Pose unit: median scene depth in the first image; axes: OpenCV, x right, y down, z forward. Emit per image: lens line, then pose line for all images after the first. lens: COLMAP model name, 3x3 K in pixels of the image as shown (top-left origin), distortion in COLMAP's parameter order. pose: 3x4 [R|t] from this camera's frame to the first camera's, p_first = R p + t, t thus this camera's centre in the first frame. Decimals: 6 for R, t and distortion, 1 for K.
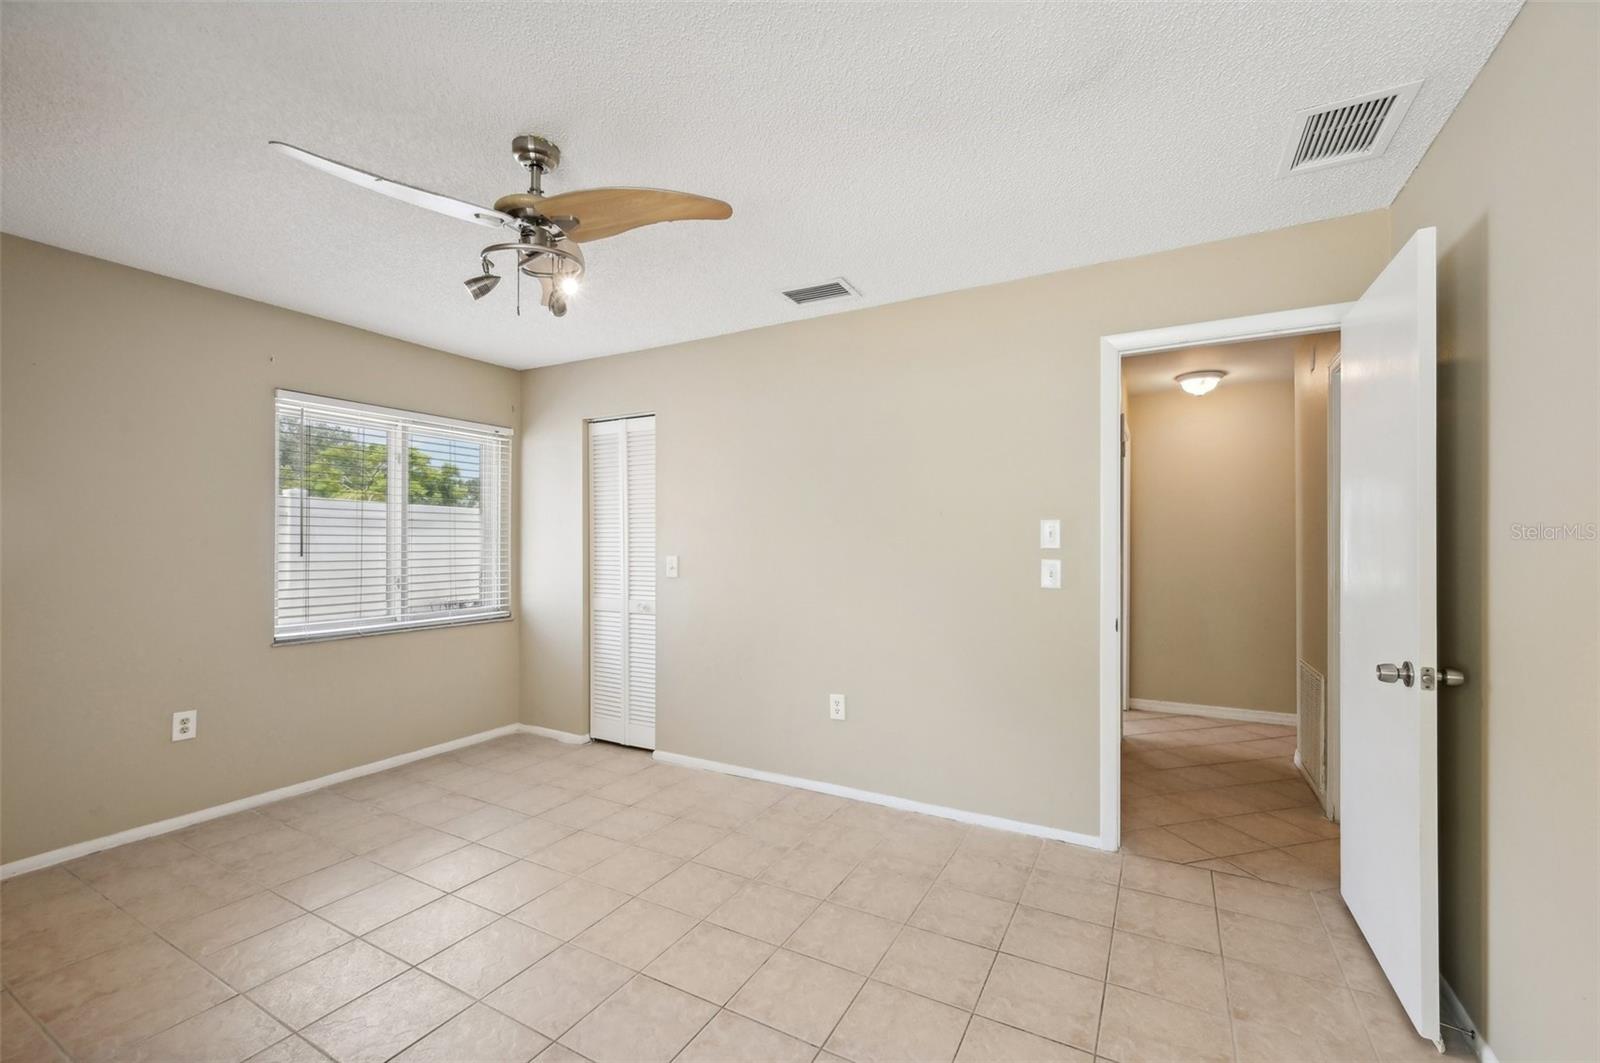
lens RADIAL K [[652.3, 0, 821.5], [0, 652.3, 545.6], [0, 0, 1]] dist [0.004071, -0.001597]
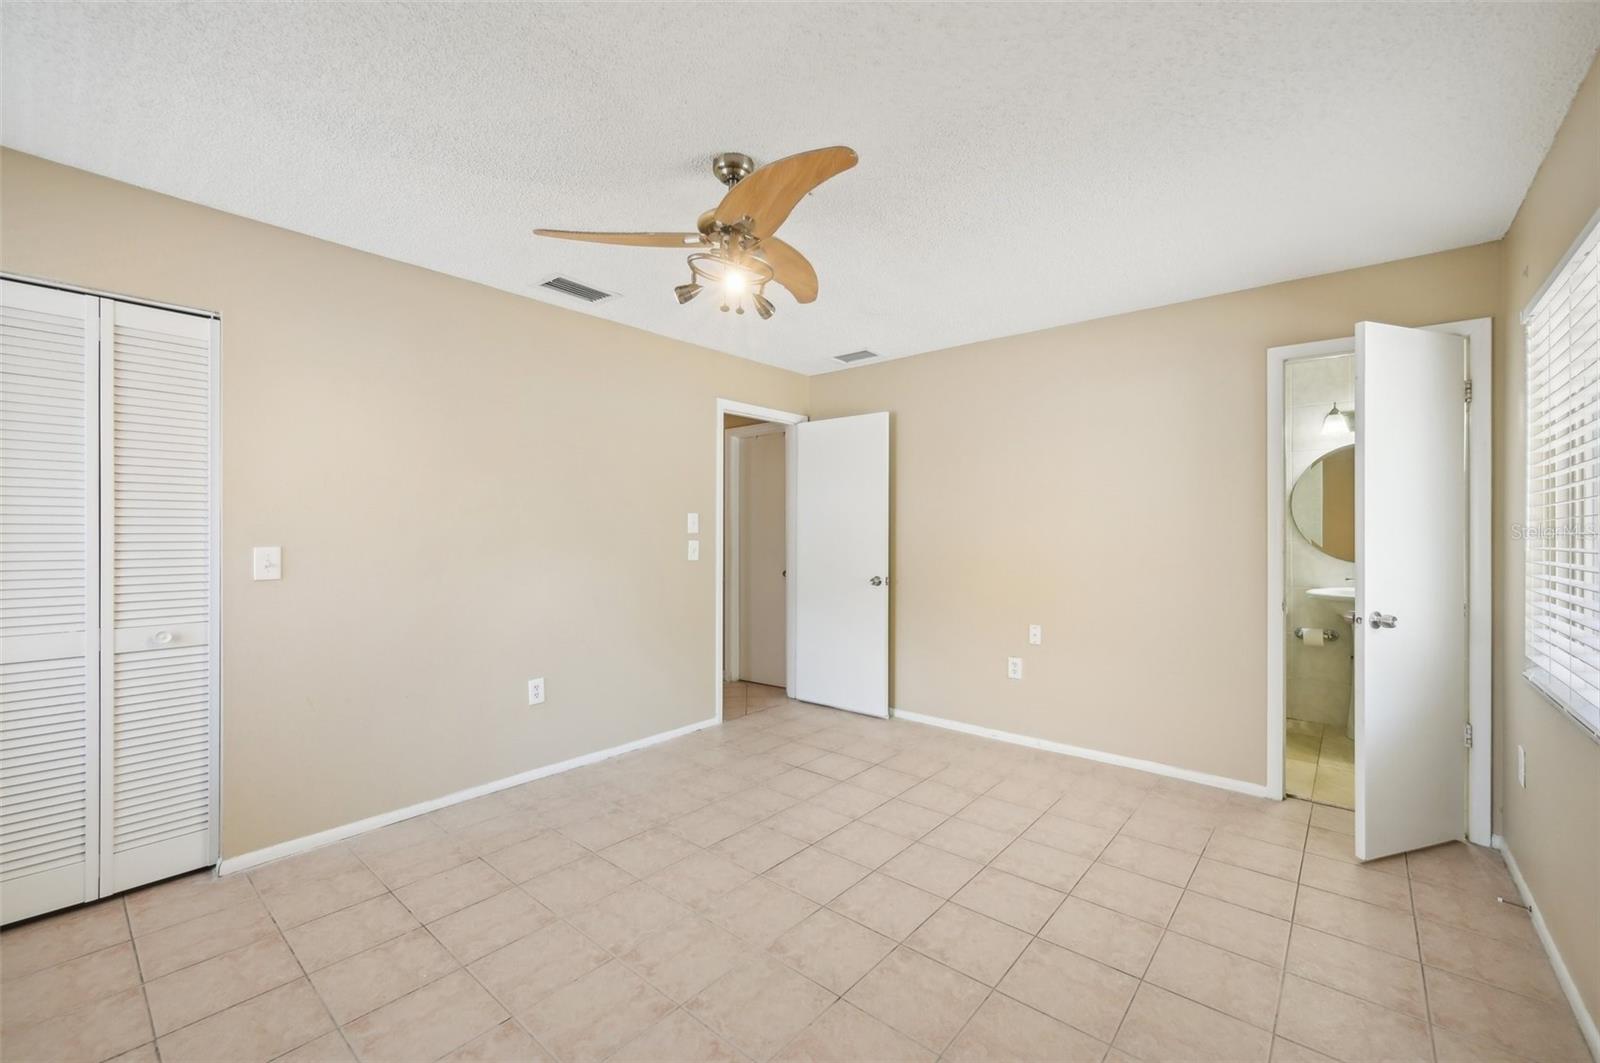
lens RADIAL K [[652.3, 0, 789.0], [0, 652.3, 537.0], [0, 0, 1]] dist [0.004071, -0.001597]
pose [[0.222916, -0.008296, 0.974802, -0.960189], [0.001464, 0.999966, 0.008175, 0.001747], [-0.974837, -0.000396, 0.222920, 0.438354]]
